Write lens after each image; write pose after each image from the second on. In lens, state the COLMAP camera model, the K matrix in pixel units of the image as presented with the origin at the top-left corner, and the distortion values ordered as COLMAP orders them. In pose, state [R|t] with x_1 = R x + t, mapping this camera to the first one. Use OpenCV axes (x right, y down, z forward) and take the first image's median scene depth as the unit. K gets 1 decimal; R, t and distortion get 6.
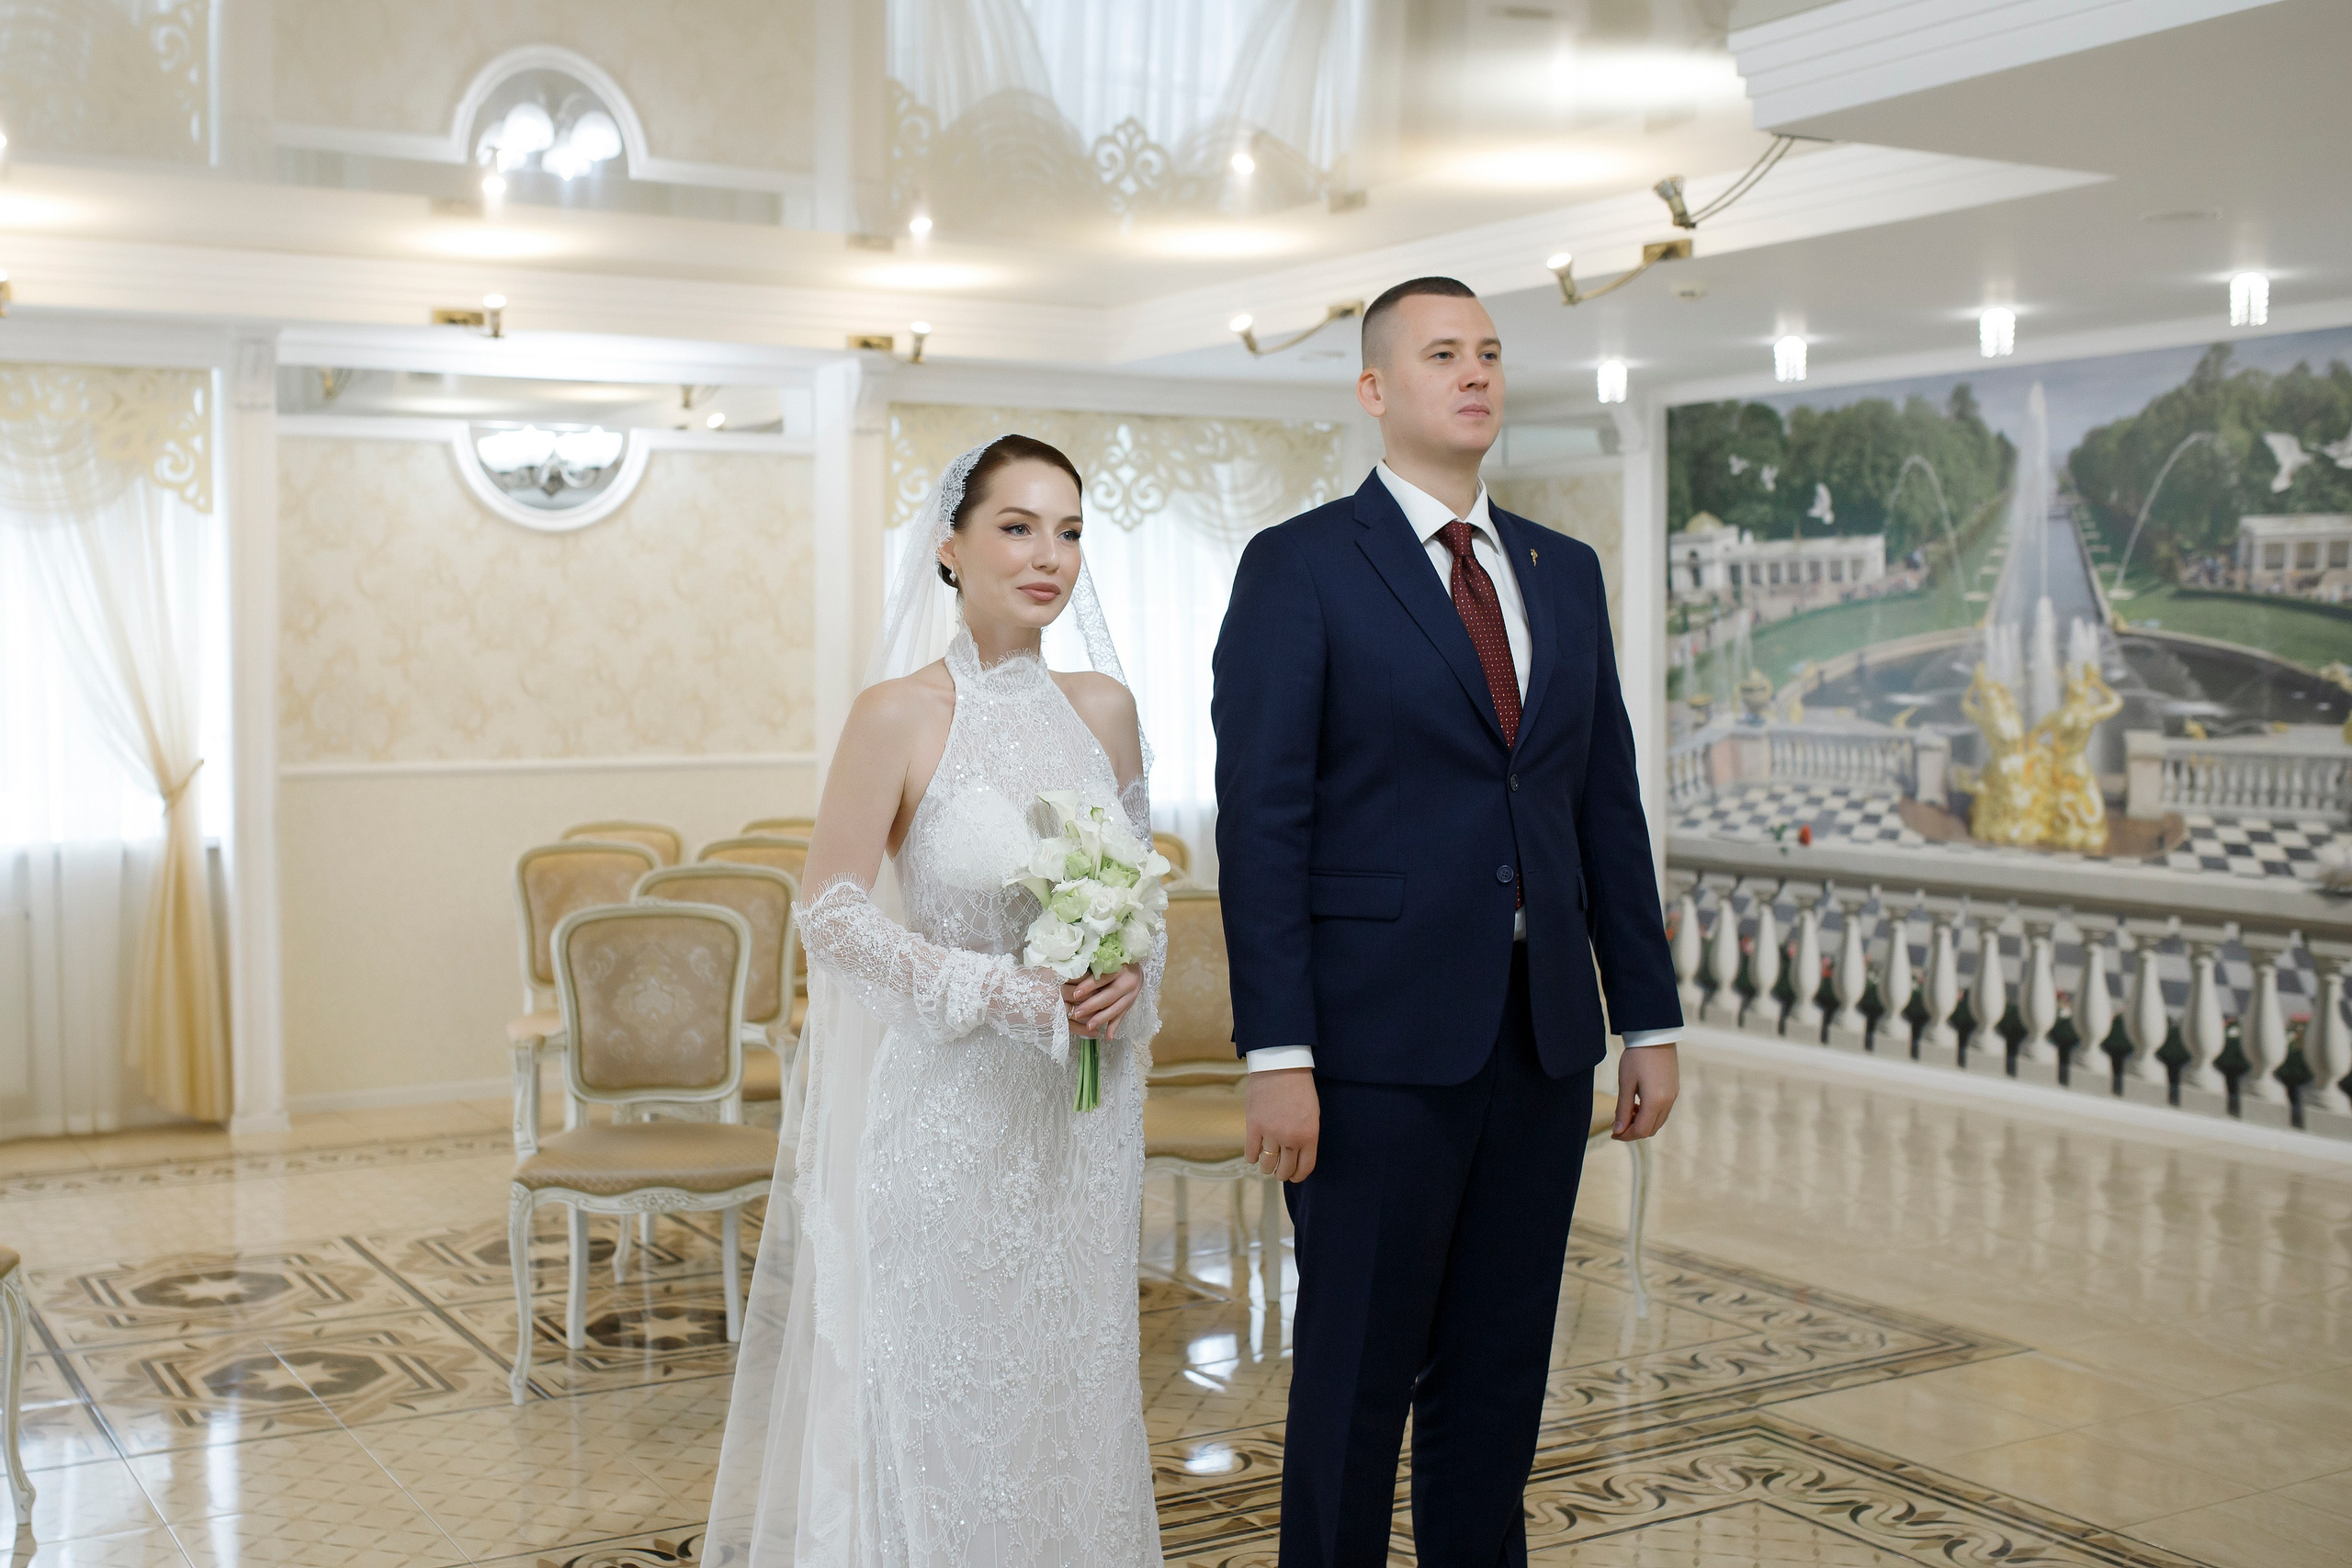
lens RADIAL K [[2582.3, 0, 1009.3], [0, 2582.3, 745.0], [0, 0, 1]] dist [-0.062036, 0.087263]
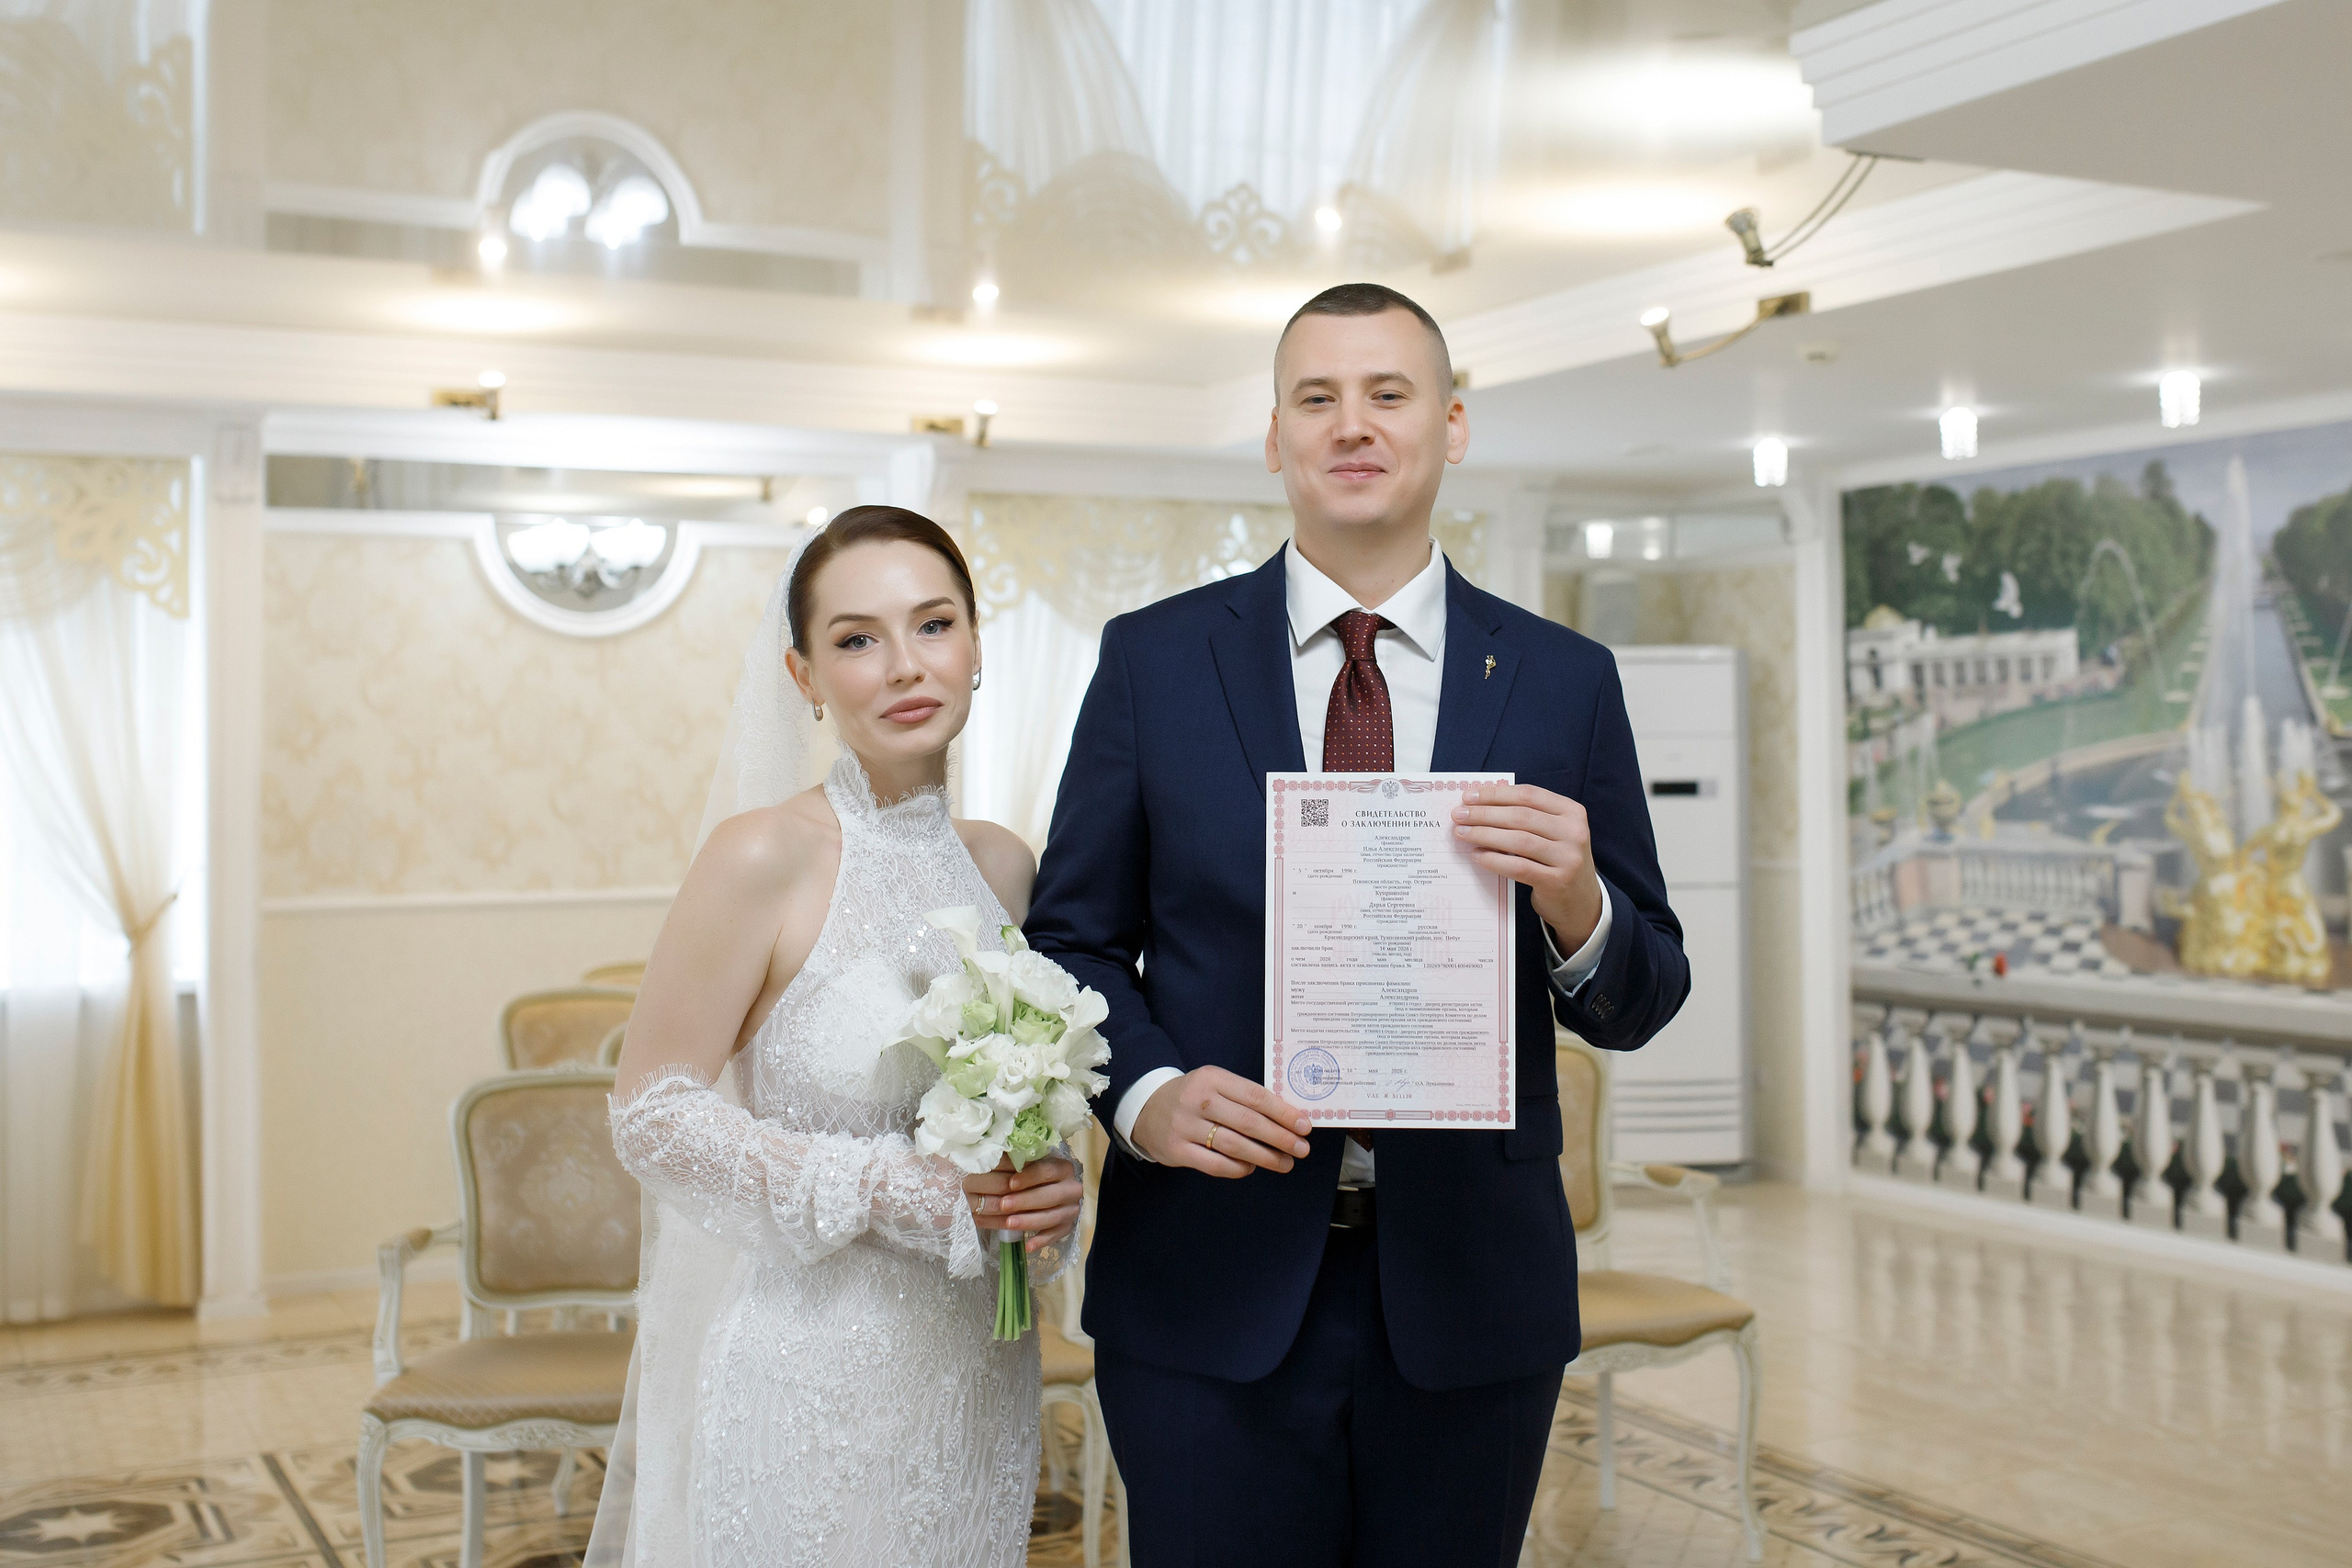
lens RADIAL K [[2648.2, 0, 1253.8], [0, 2648.2, 668.2], [0, 0, 1]] dist [-0.066727, 0.099498]
pose [[0.999950, -0.007474, -0.006639, 0.061747], [0.006981, 0.997416, -0.071498, -0.004504], [0.007156, 0.071448, 0.997419, 0.083947]]
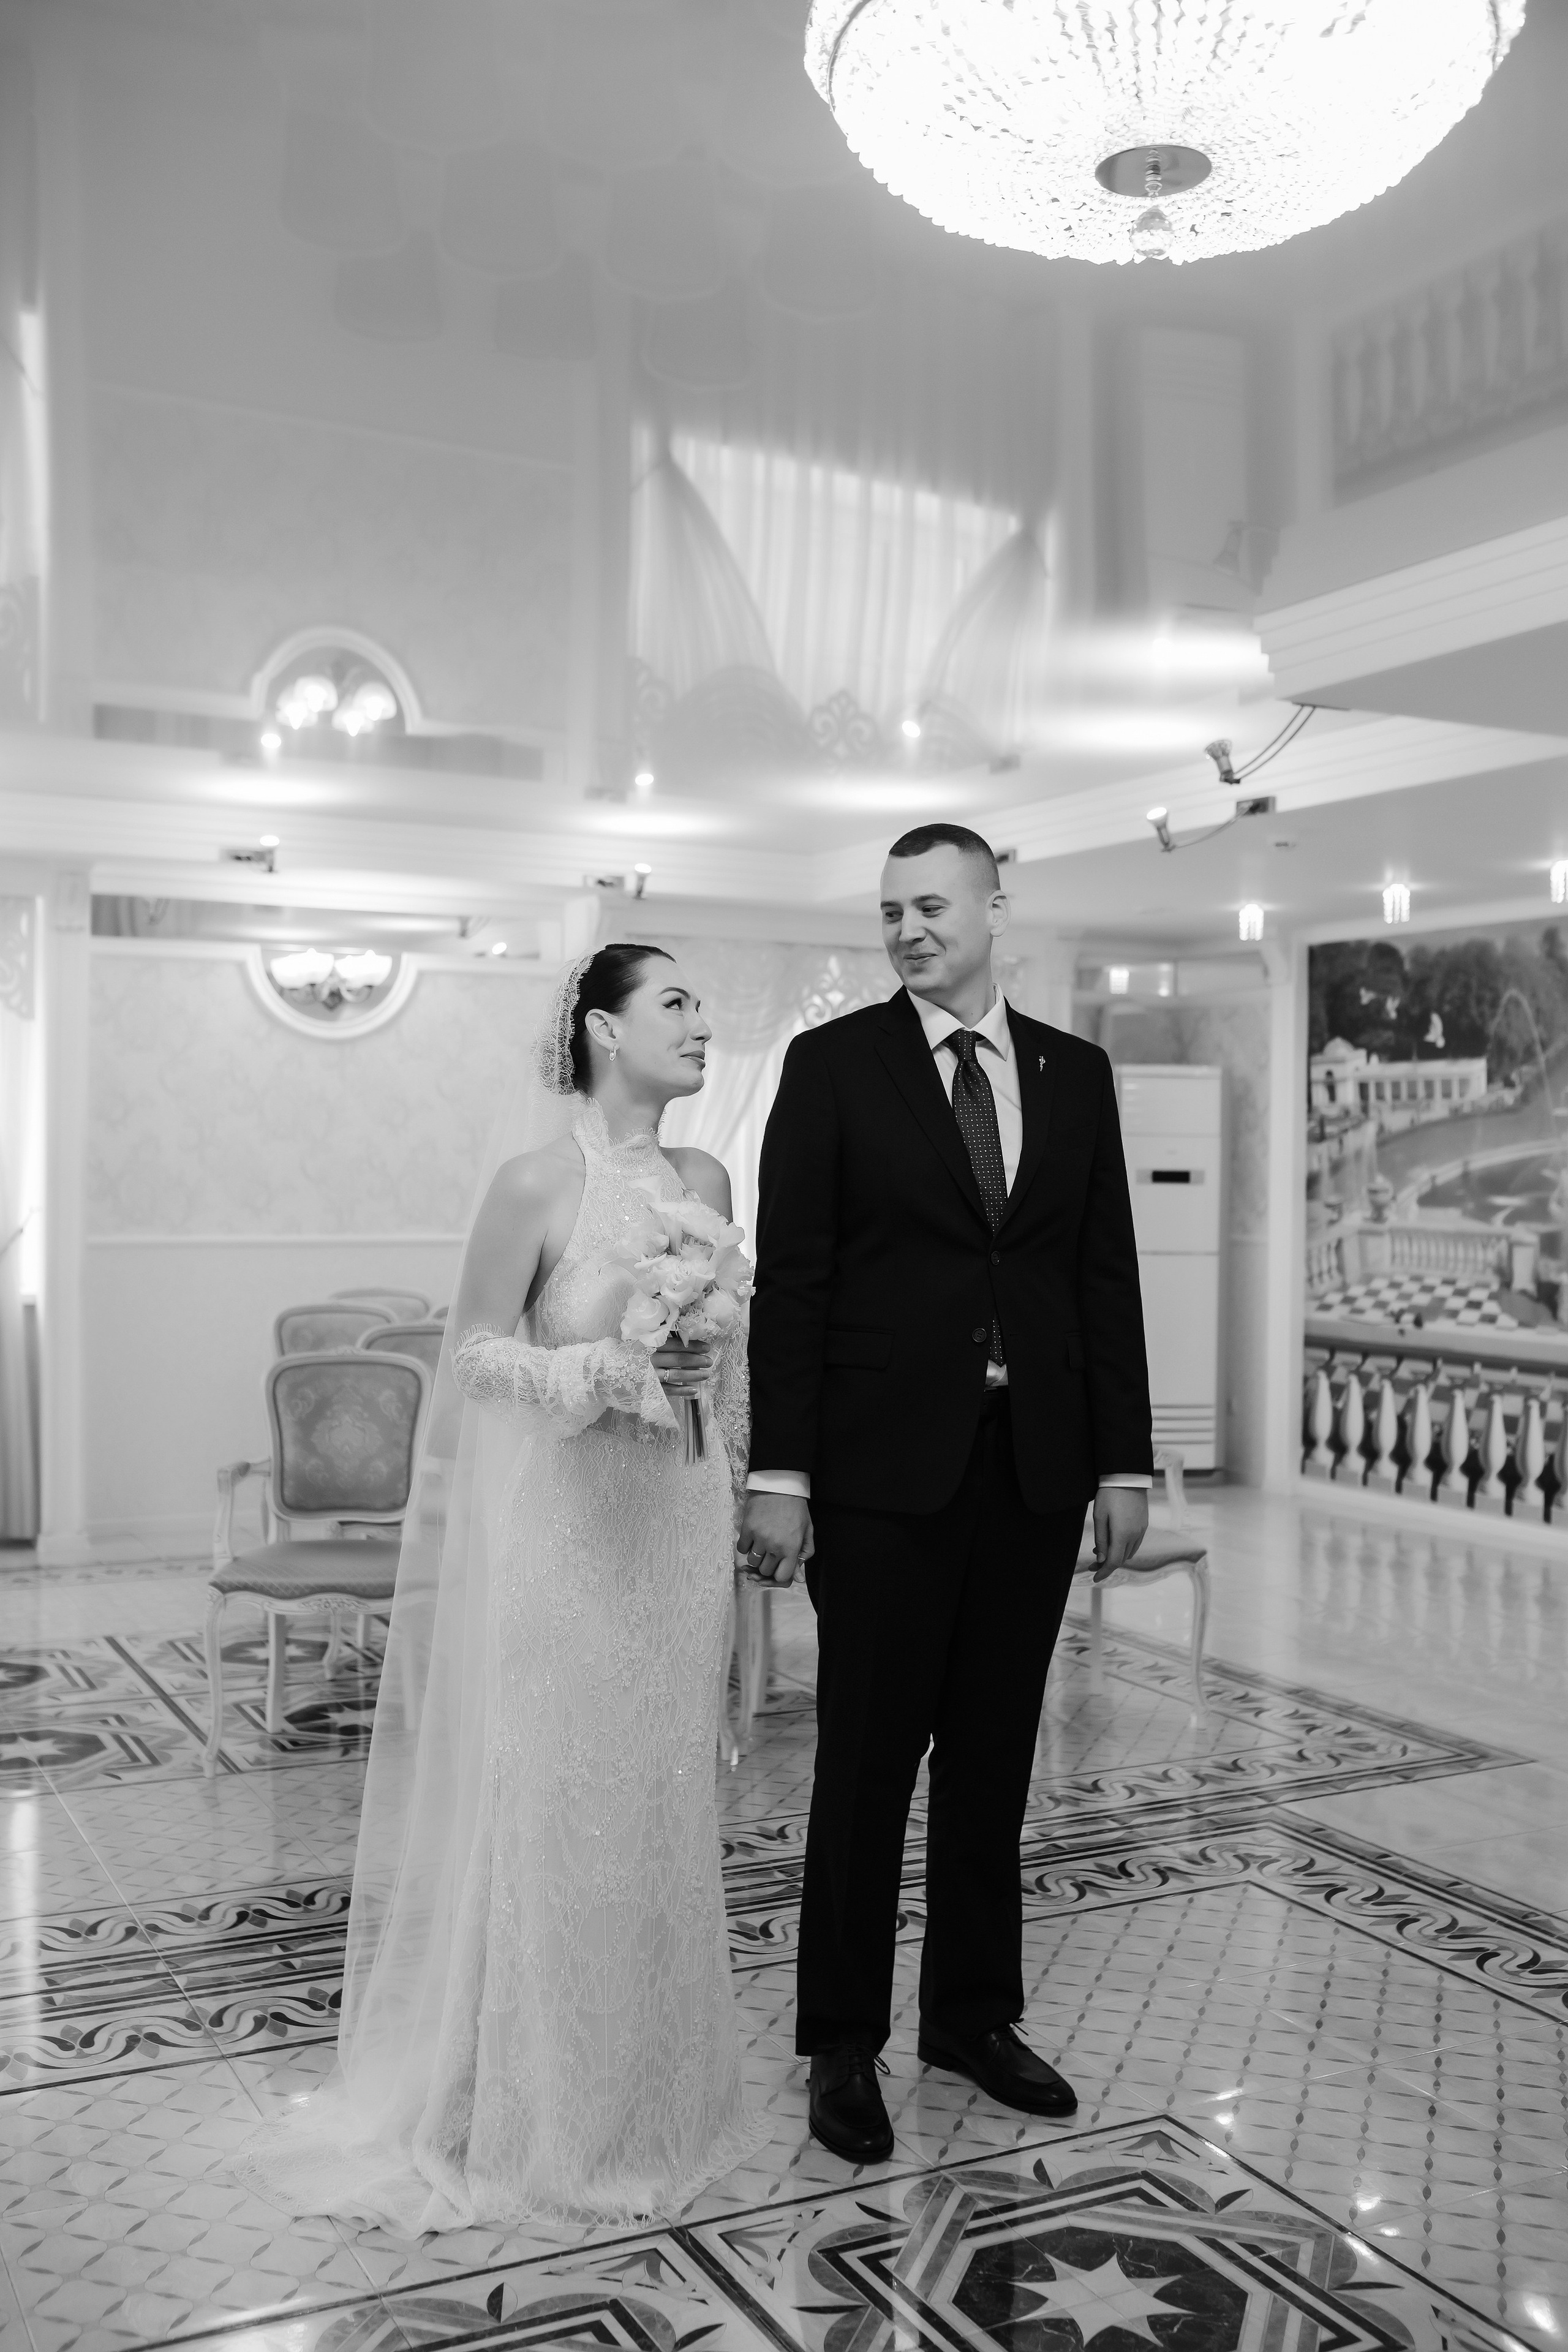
lens RADIAL K [[2249.4, 0, 785.0], [0, 2249.4, 1187.1], [0, 0, 1]] dist [-0.060794, 0.084788]
pose [[0.999526, 0.014949, -0.026901, 0.056682], [-0.015613, 0.999574, -0.024648, 0.005889], [0.026521, 0.025057, 0.999334, -0.008755]]
